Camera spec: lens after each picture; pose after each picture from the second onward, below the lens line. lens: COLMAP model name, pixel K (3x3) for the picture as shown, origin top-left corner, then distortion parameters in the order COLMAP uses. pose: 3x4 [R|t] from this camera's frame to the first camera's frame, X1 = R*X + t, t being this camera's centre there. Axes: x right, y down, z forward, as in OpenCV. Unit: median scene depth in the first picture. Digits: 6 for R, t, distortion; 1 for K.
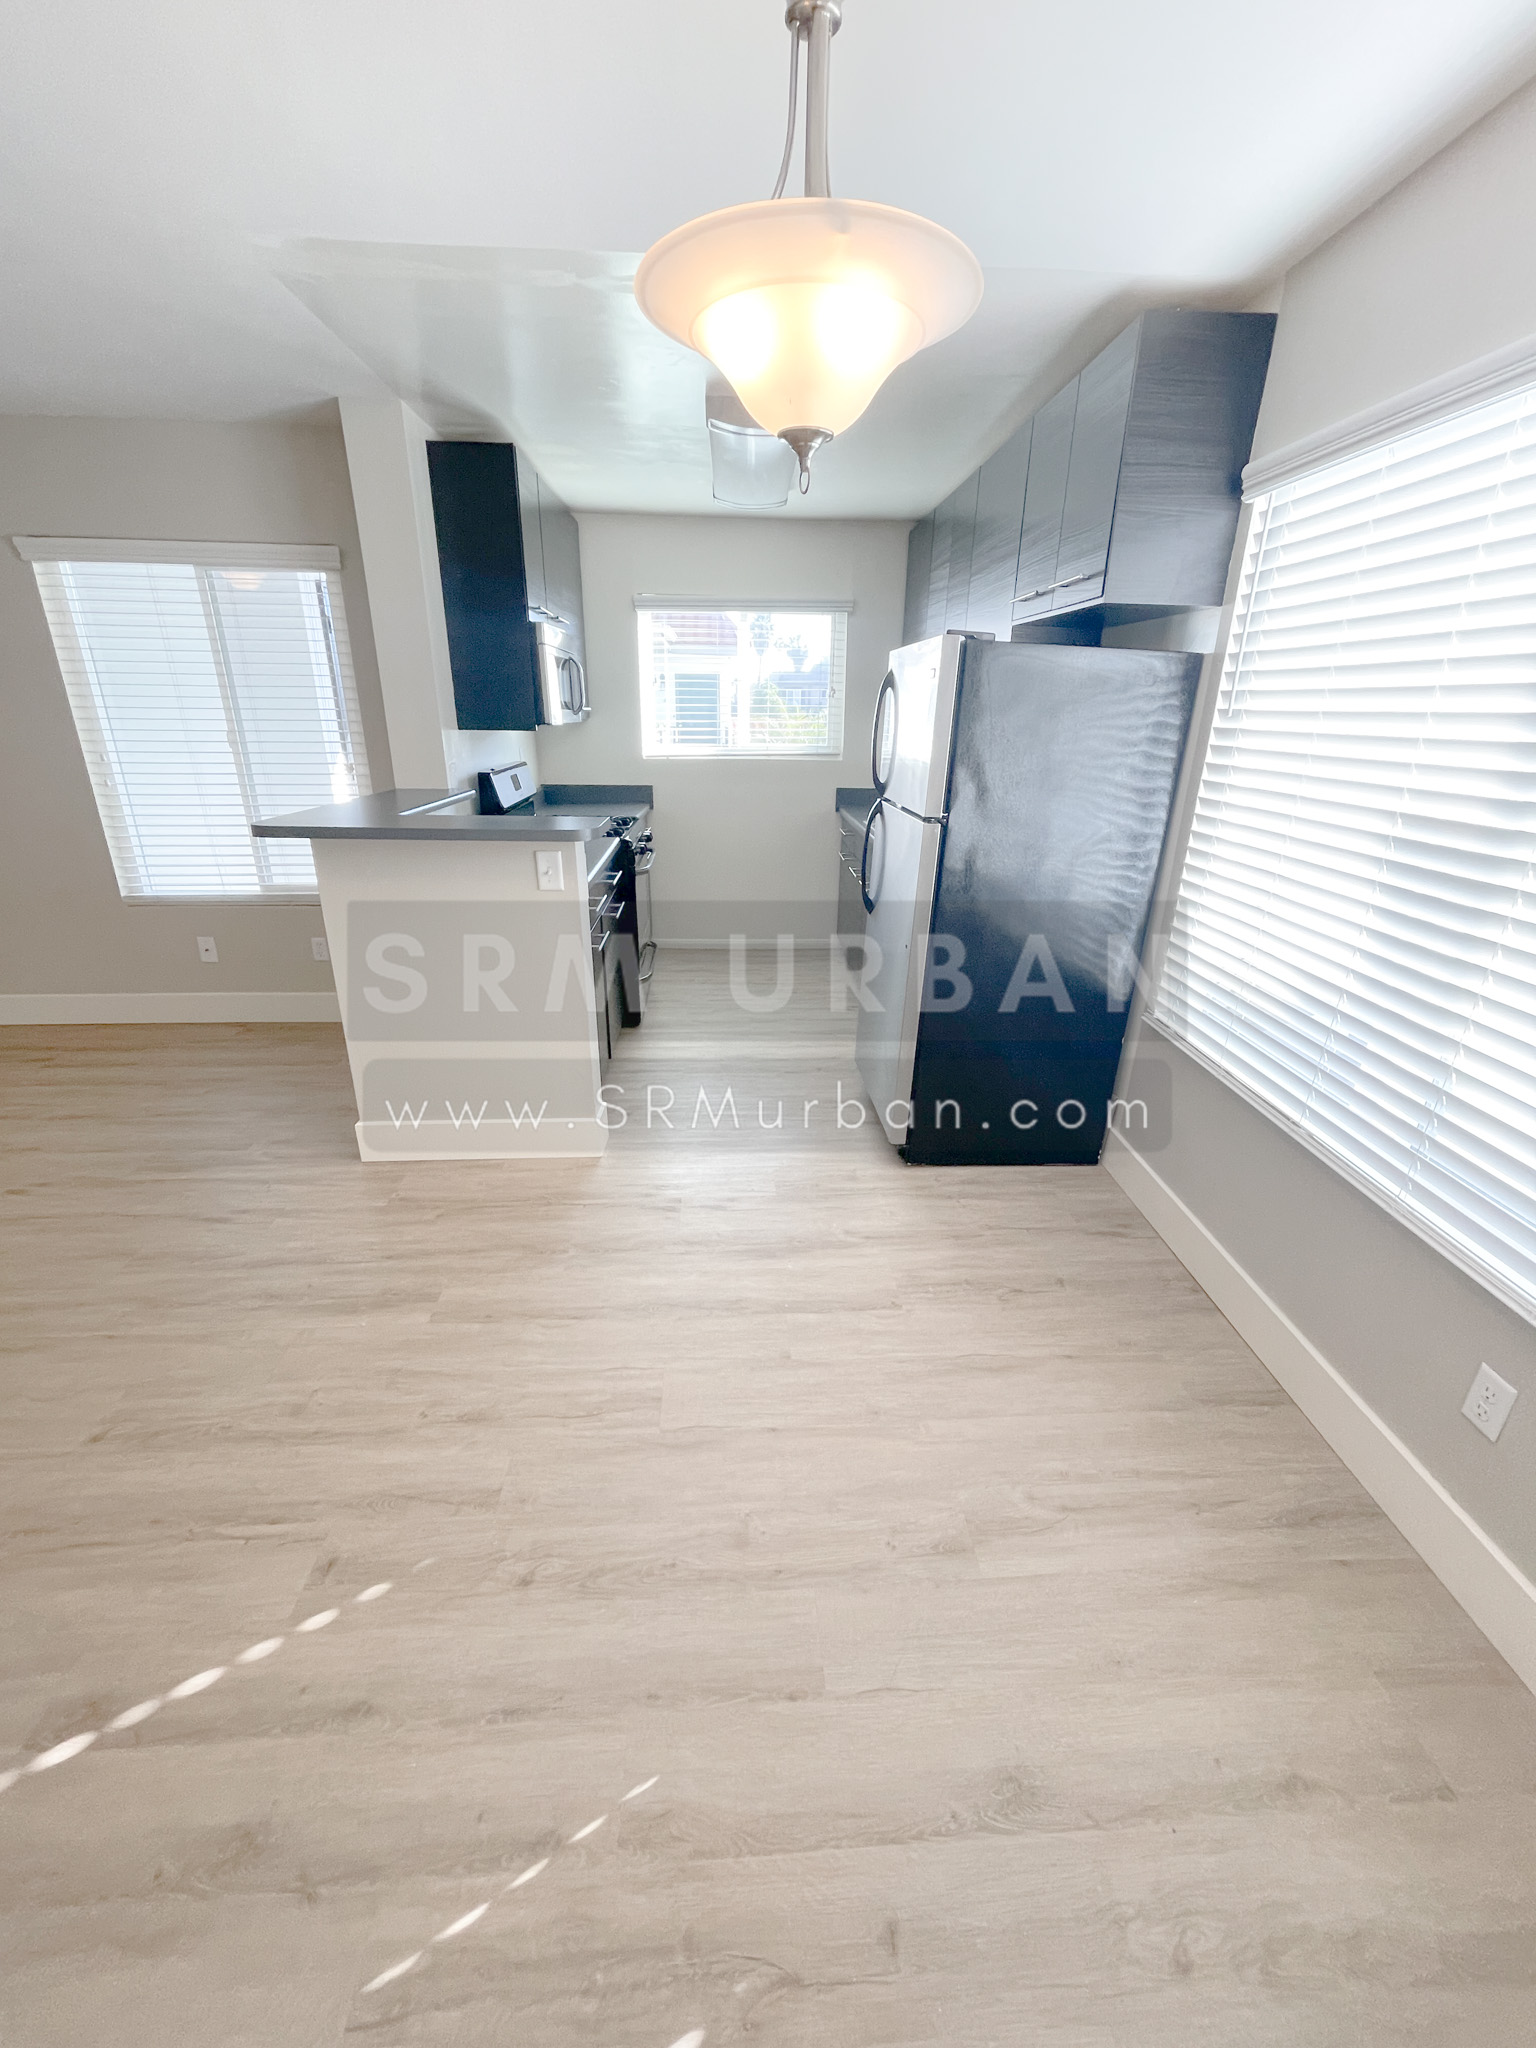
lens RADIAL K [[830.6, 0, 783.1], [0, 830.6, 1025.4], [0, 0, 1]] dist [-0.005794, 0.002277]
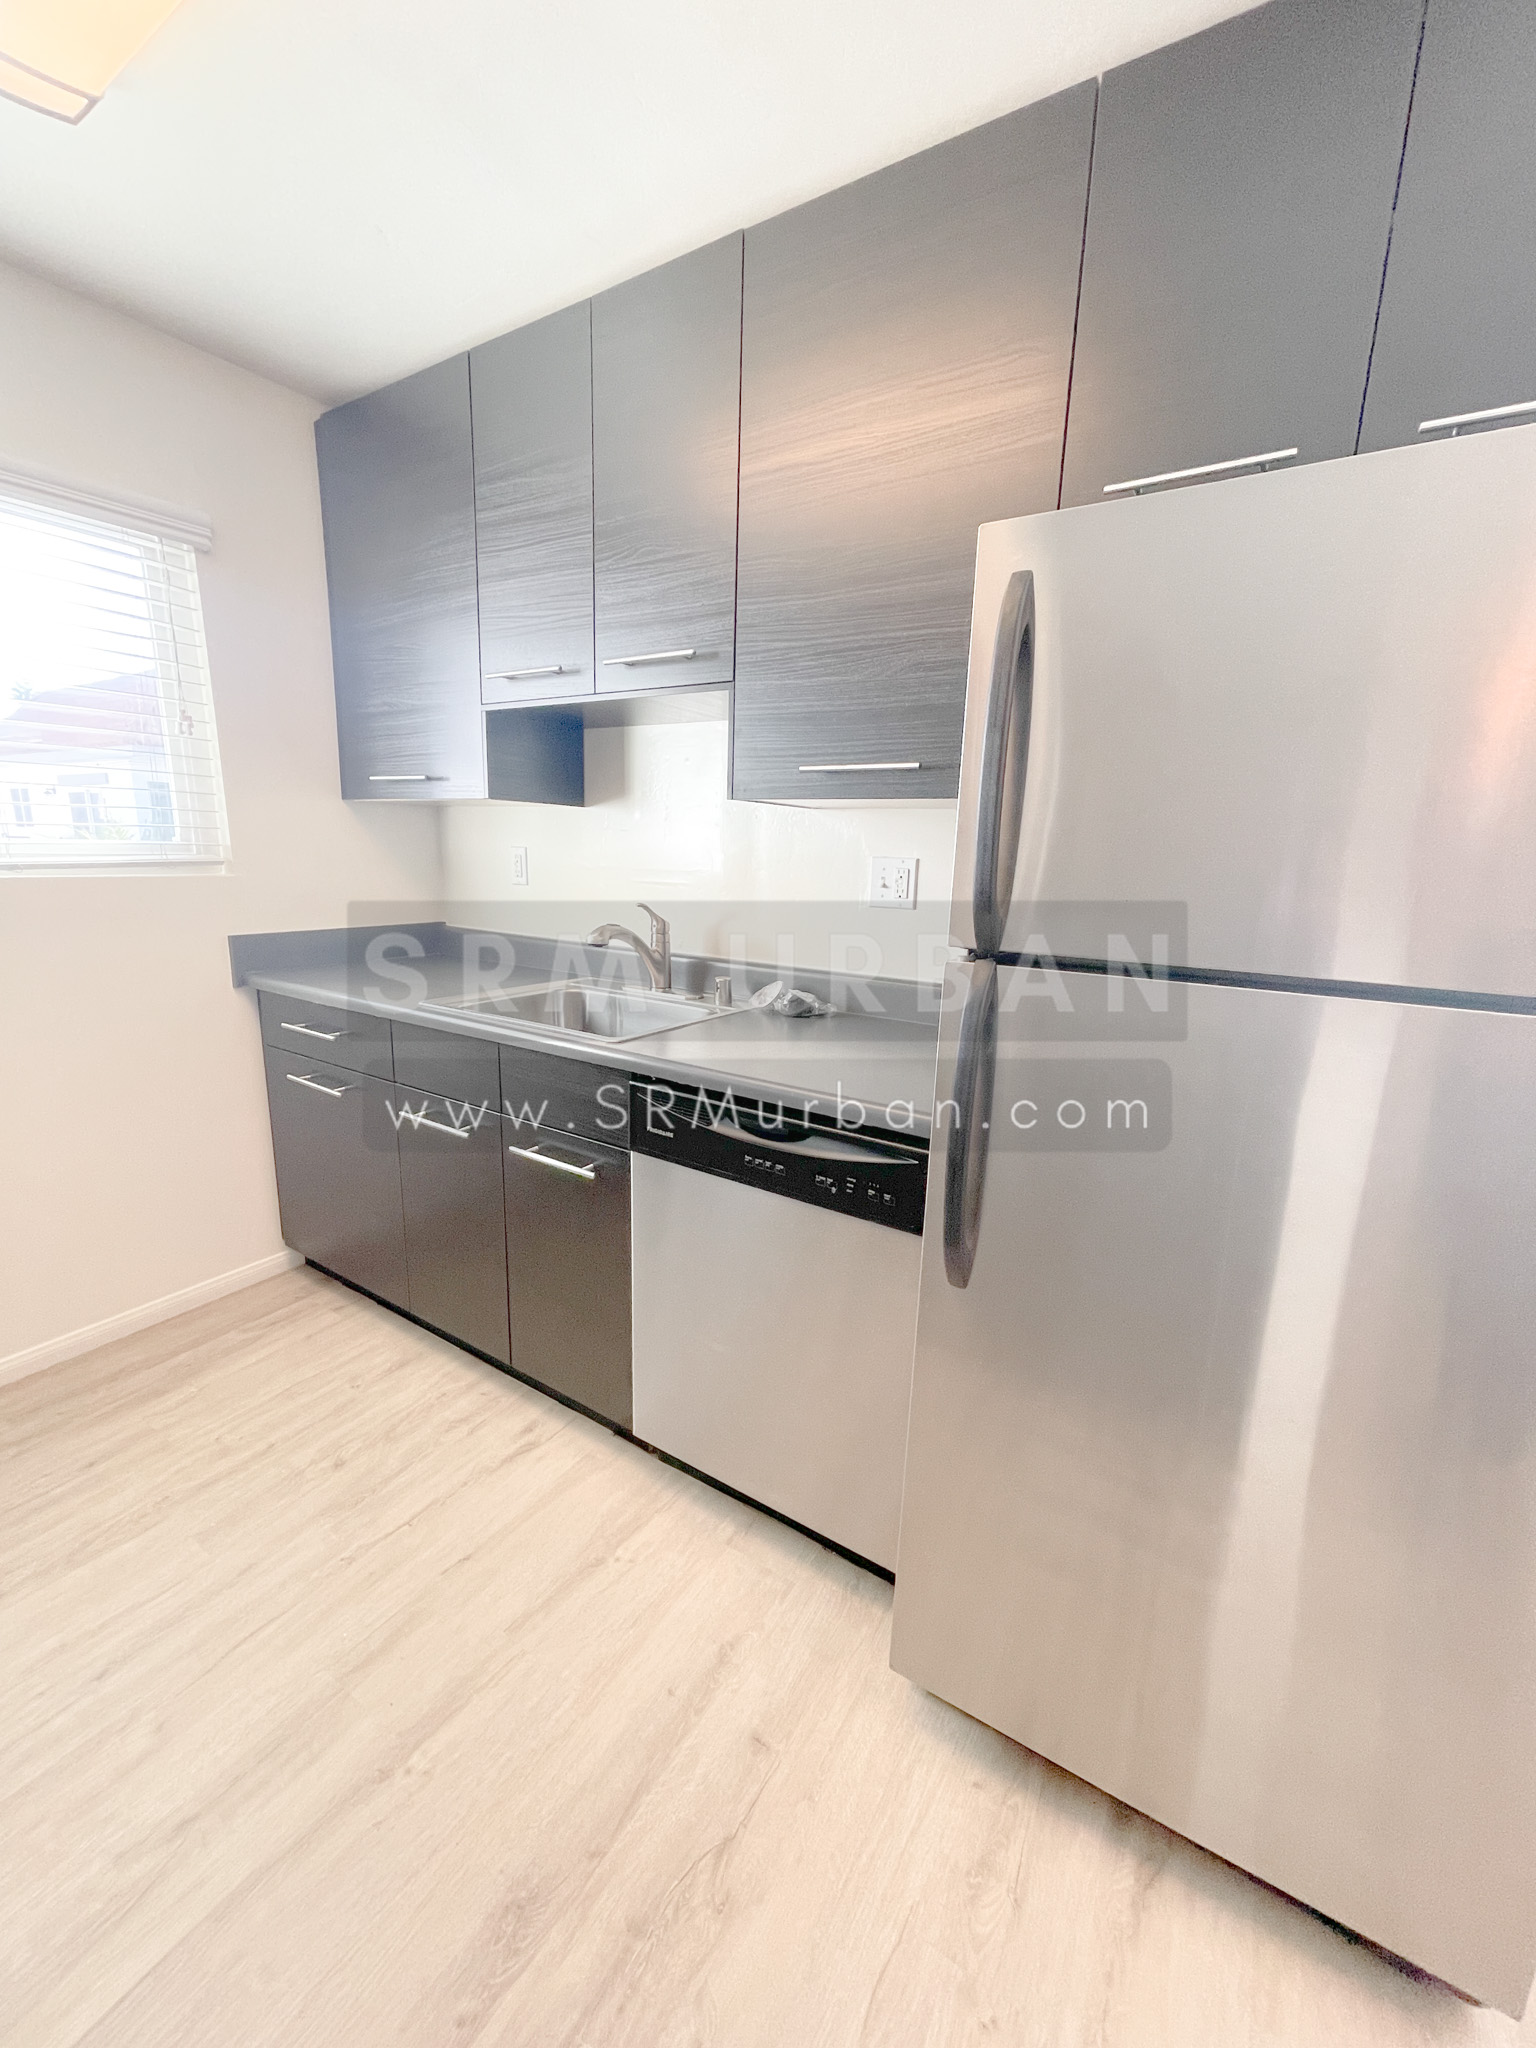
lens RADIAL K [[830.6, 0, 777.0], [0, 830.6, 1020.9], [0, 0, 1]] dist [-0.005794, 0.002277]
pose [[0.590345, -0.172420, 0.788520, -0.227234], [0.273467, 0.961865, 0.005587, -0.316620], [-0.759414, 0.212336, 0.614983, 0.984081]]
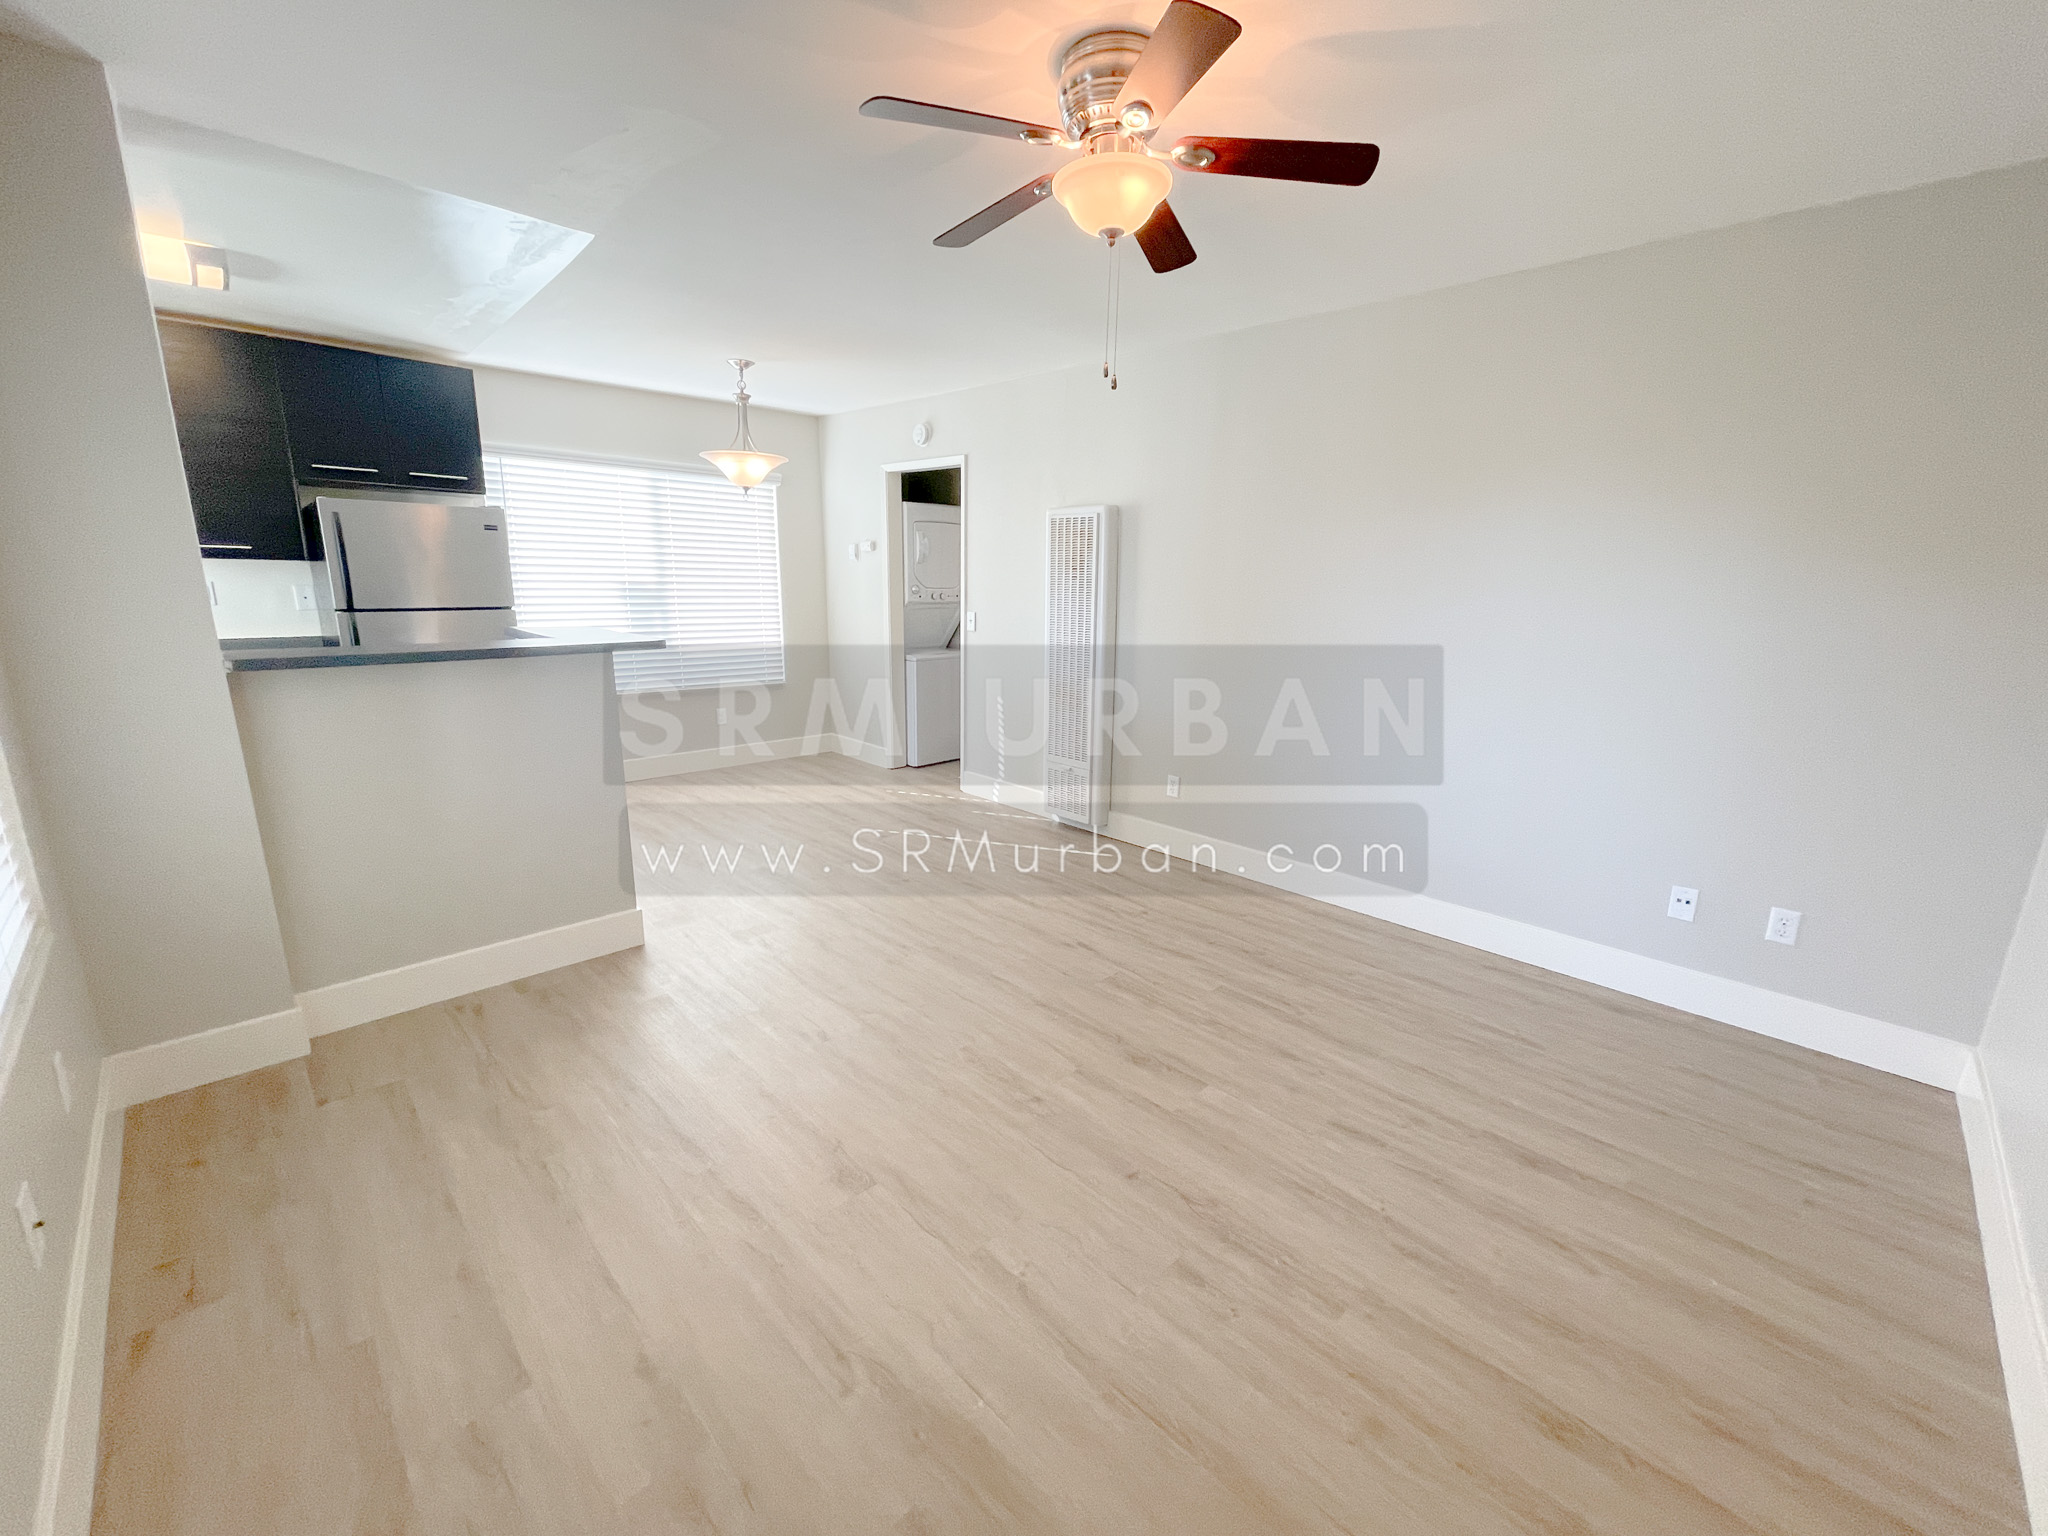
lens RADIAL K [[830.6, 0, 1031.1], [0, 830.6, 753.7], [0, 0, 1]] dist [-0.005794, 0.002277]
pose [[-0.662674, -0.190000, 0.724405, -1.697577], [0.235942, 0.865057, 0.442727, -0.451368], [-0.710770, 0.464302, -0.528422, 1.166948]]
